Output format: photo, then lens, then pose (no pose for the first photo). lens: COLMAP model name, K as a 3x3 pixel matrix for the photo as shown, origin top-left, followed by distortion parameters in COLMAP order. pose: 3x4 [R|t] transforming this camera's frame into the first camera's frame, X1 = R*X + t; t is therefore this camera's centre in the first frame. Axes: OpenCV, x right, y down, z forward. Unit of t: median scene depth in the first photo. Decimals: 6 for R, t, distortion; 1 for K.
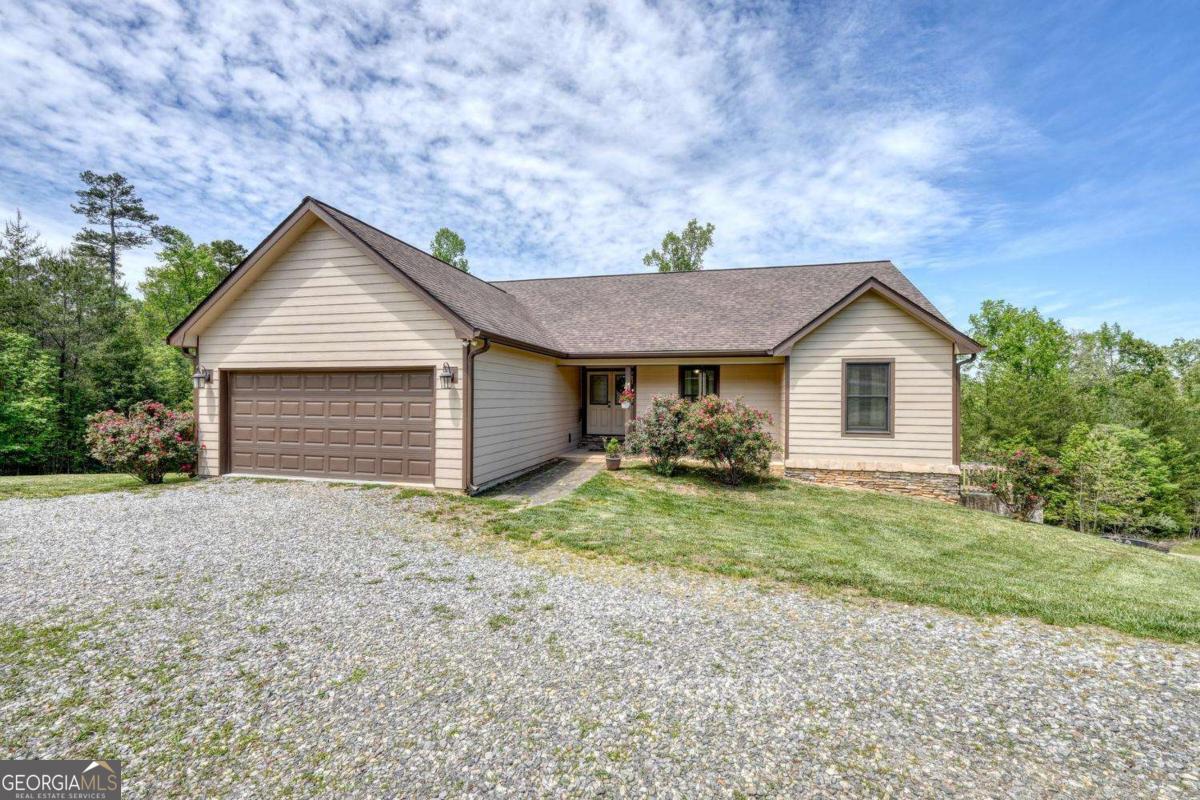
lens RADIAL K [[503.0, 0, 600.0], [0, 503.0, 400.0], [0, 0, 1]] dist [-0.003175, 0.003731]
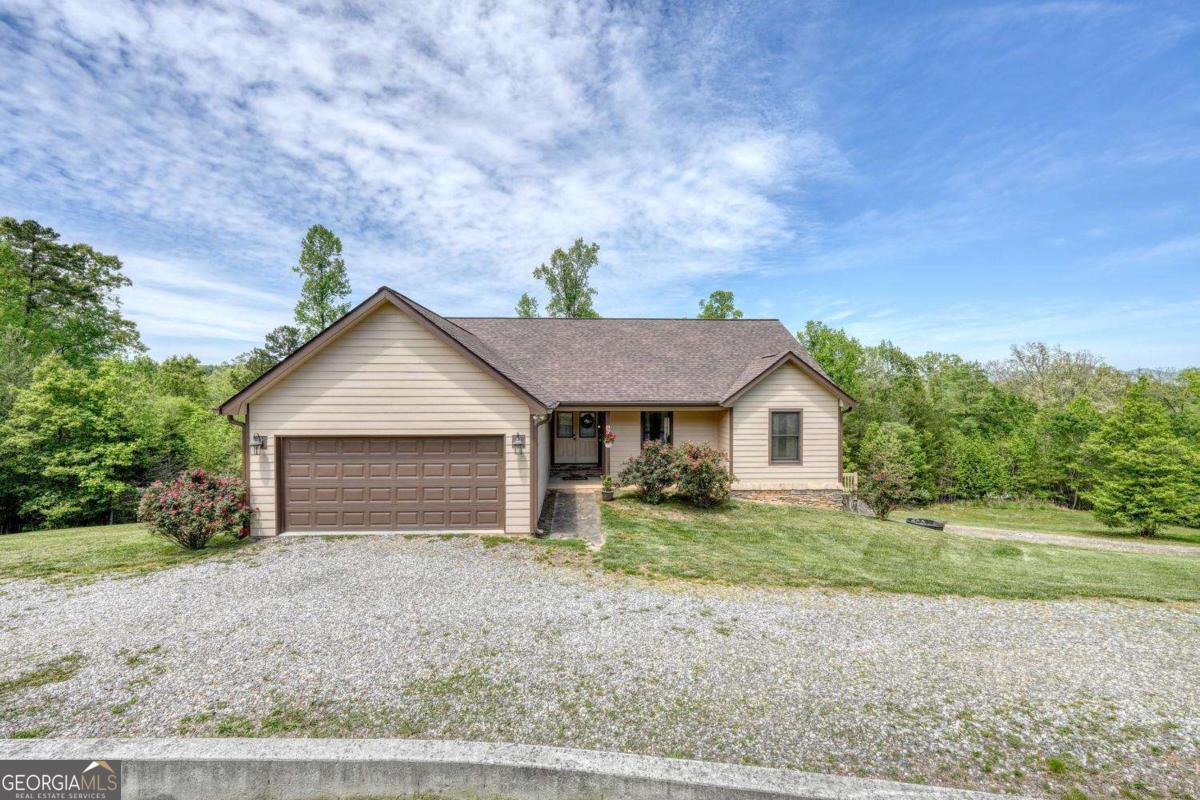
lens RADIAL K [[503.0, 0, 600.0], [0, 503.0, 400.0], [0, 0, 1]] dist [-0.003175, 0.003731]
pose [[0.959408, -0.010376, 0.281830, -0.086579], [0.006853, 0.999886, 0.013482, -0.031922], [-0.281938, -0.011004, 0.959370, -0.045914]]
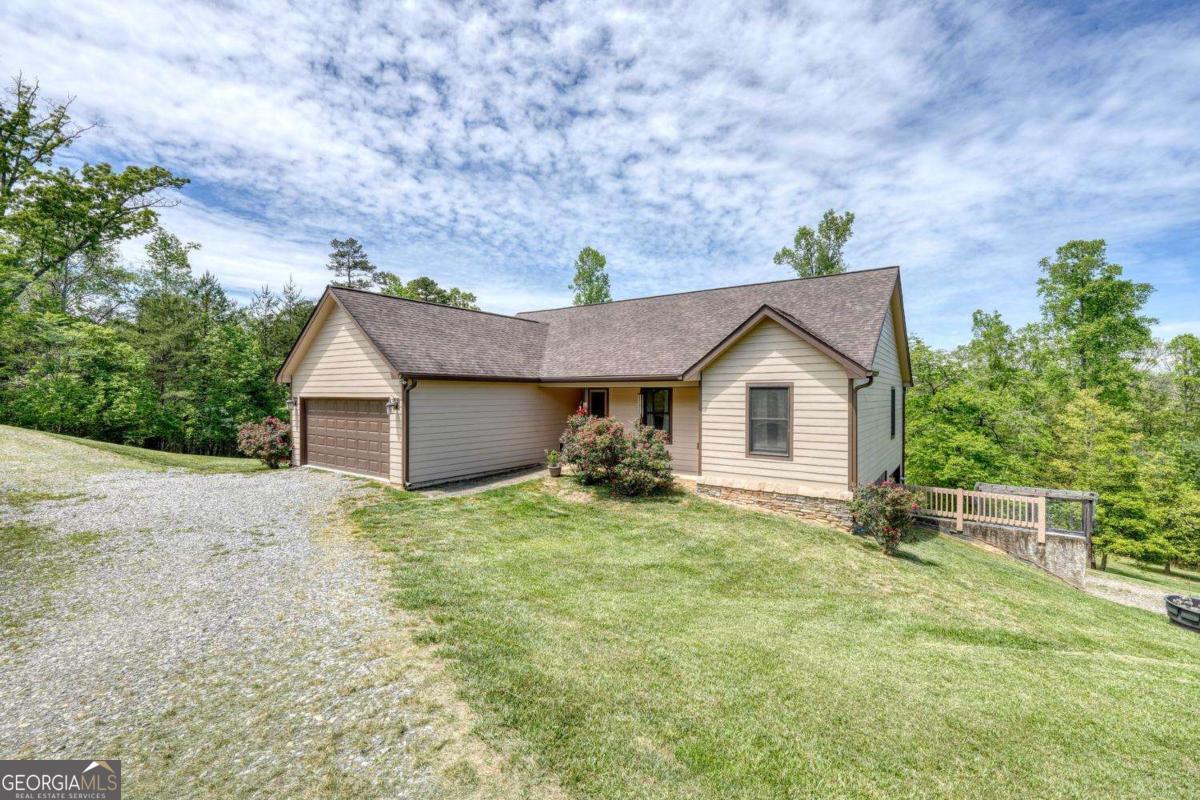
lens RADIAL K [[502.7, 0, 605.7], [0, 502.7, 373.1], [0, 0, 1]] dist [-0.000832, 0.000448]
pose [[0.930684, -0.017653, -0.365398, 0.149109], [0.000051, 0.998841, -0.048125, -0.013005], [0.365824, 0.044770, 0.929607, -0.021817]]
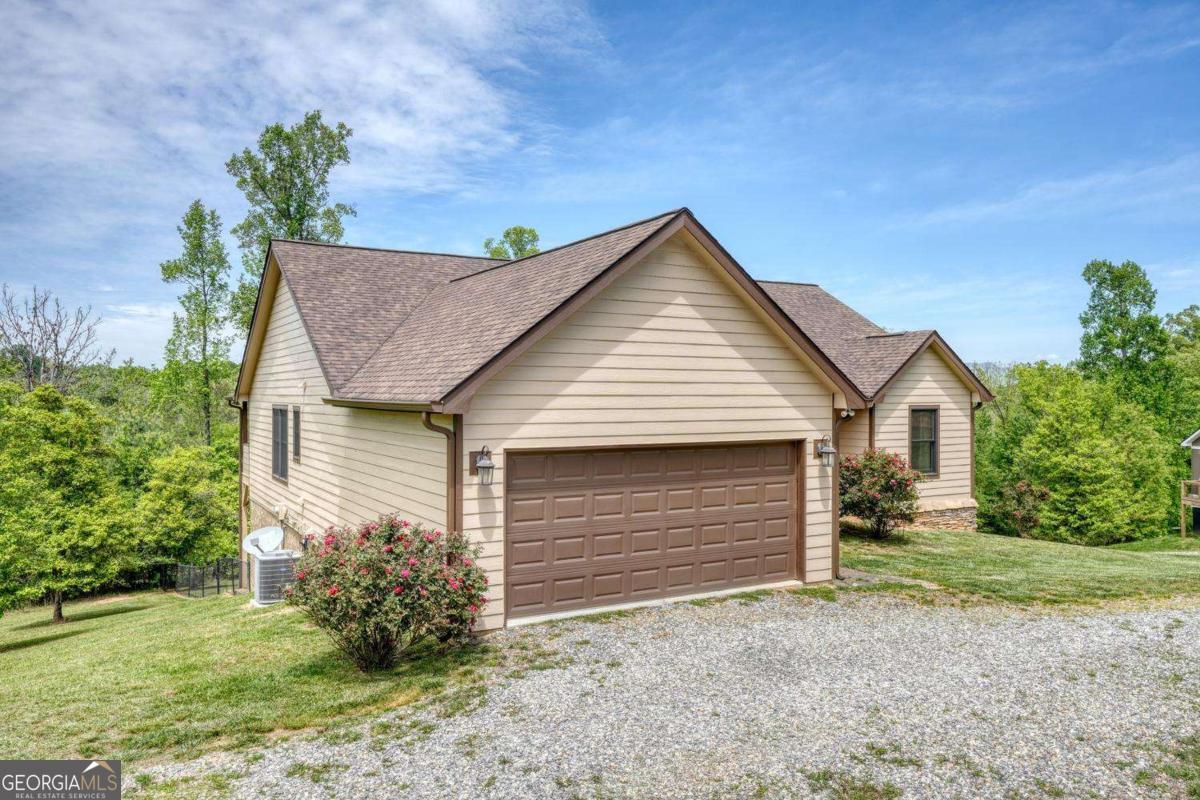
lens RADIAL K [[871.3, 0, 598.0], [0, 871.3, 416.9], [0, 0, 1]] dist [0.003487, 0.000709]
pose [[0.725167, -0.025410, 0.688104, -0.303276], [0.009598, 0.999595, 0.026798, -0.028097], [-0.688507, -0.012829, 0.725117, 0.036354]]
